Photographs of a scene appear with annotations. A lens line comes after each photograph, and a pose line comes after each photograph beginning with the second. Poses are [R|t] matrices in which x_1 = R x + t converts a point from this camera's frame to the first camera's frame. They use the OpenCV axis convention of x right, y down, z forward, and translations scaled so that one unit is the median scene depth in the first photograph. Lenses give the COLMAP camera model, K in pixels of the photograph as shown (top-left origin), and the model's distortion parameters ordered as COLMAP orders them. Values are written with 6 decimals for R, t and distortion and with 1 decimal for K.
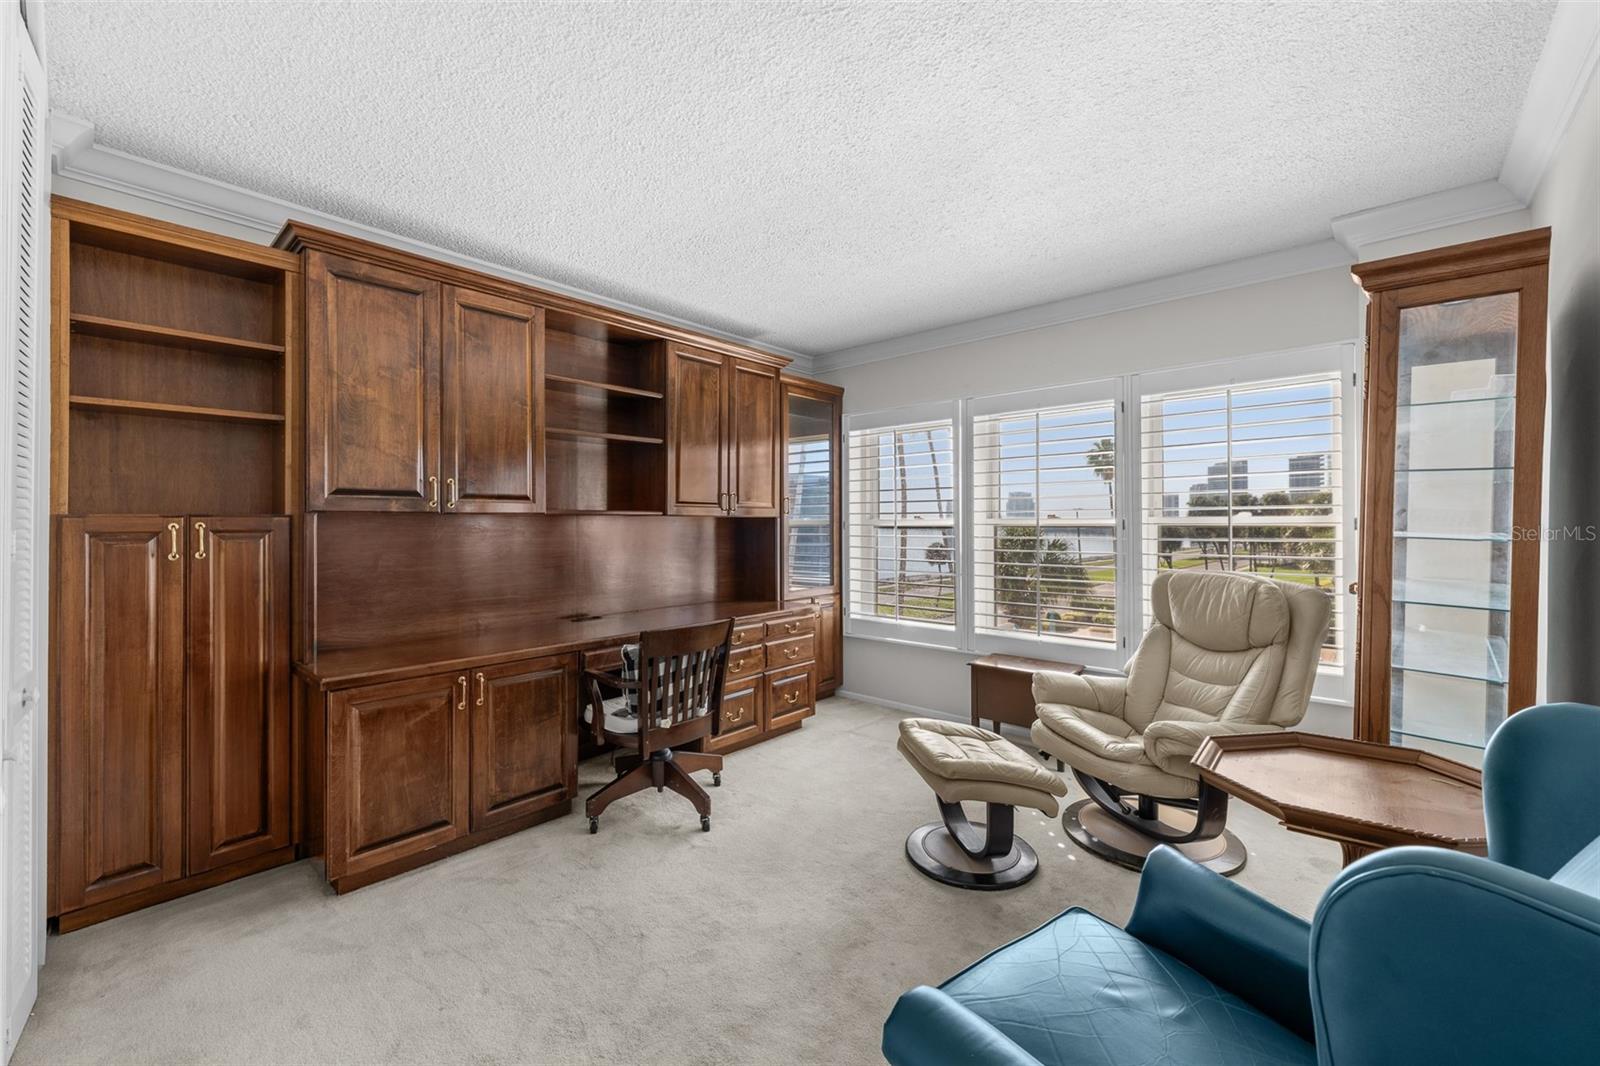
lens RADIAL K [[651.2, 0, 816.9], [0, 651.2, 521.0], [0, 0, 1]] dist [-0.001474, -0.000072]
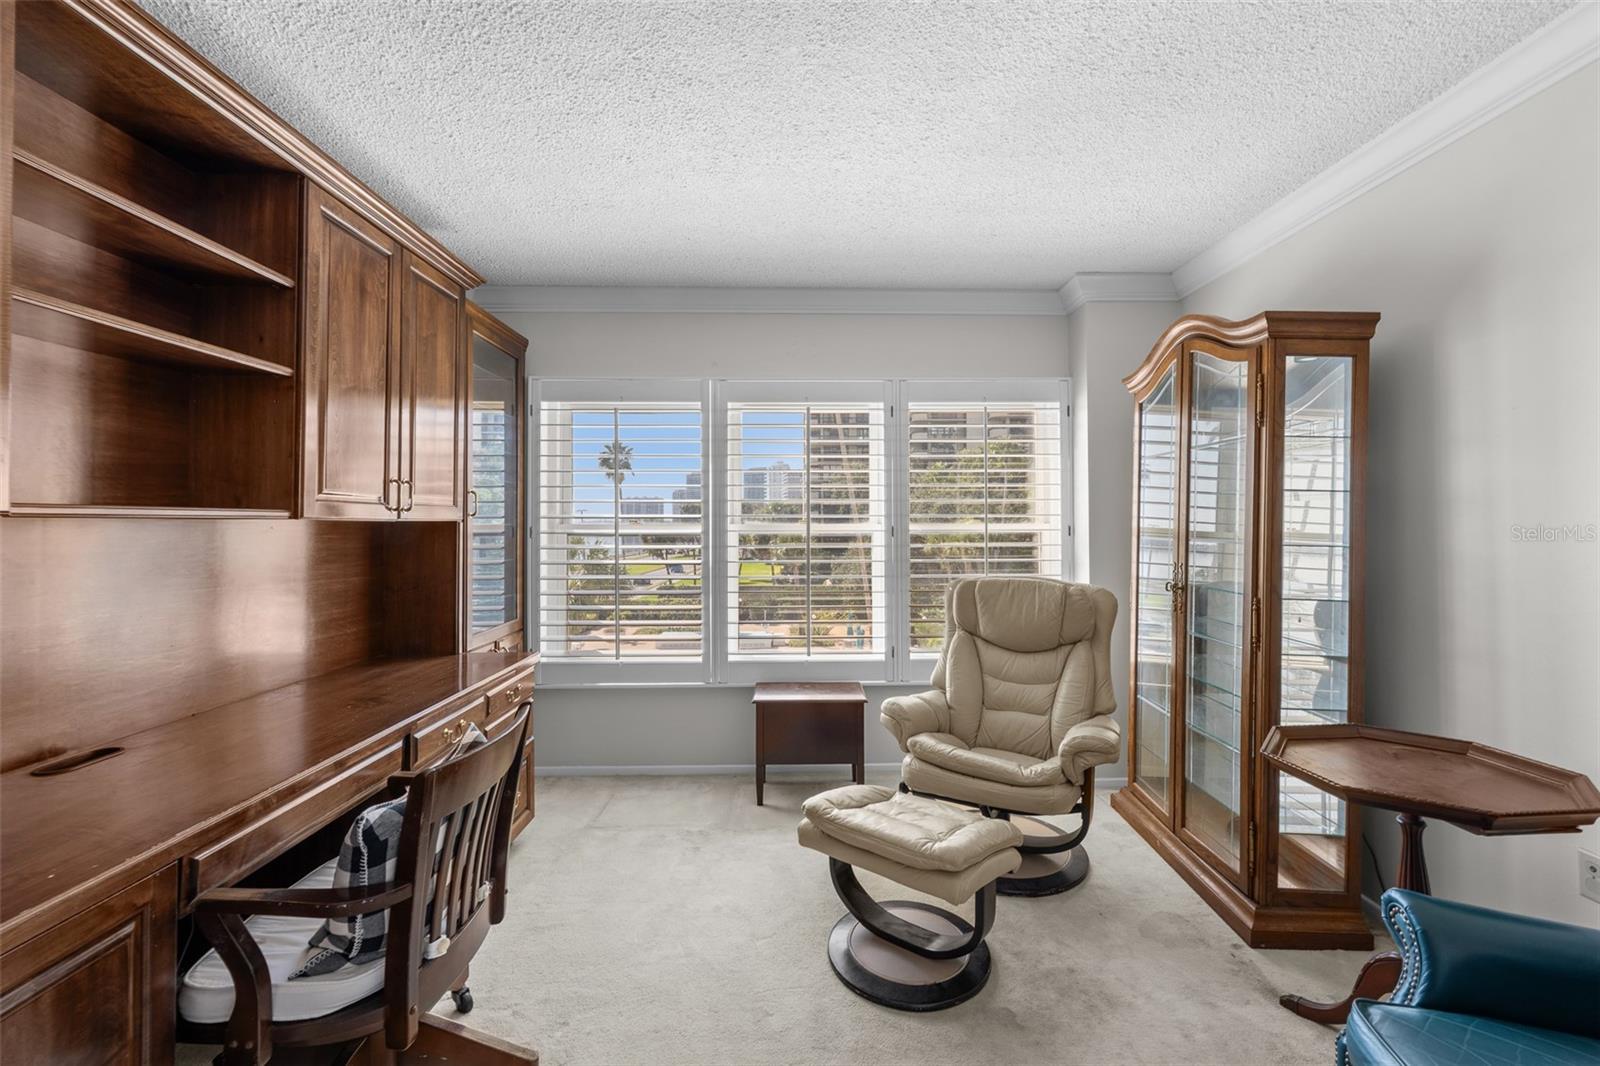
lens RADIAL K [[654.1, 0, 803.4], [0, 654.1, 519.5], [0, 0, 1]] dist [-0.001329, -0.000112]
pose [[0.739224, 0.006124, 0.673432, -0.273775], [-0.002509, 0.999977, -0.006339, -0.005557], [-0.673455, 0.002996, 0.739222, 0.341871]]
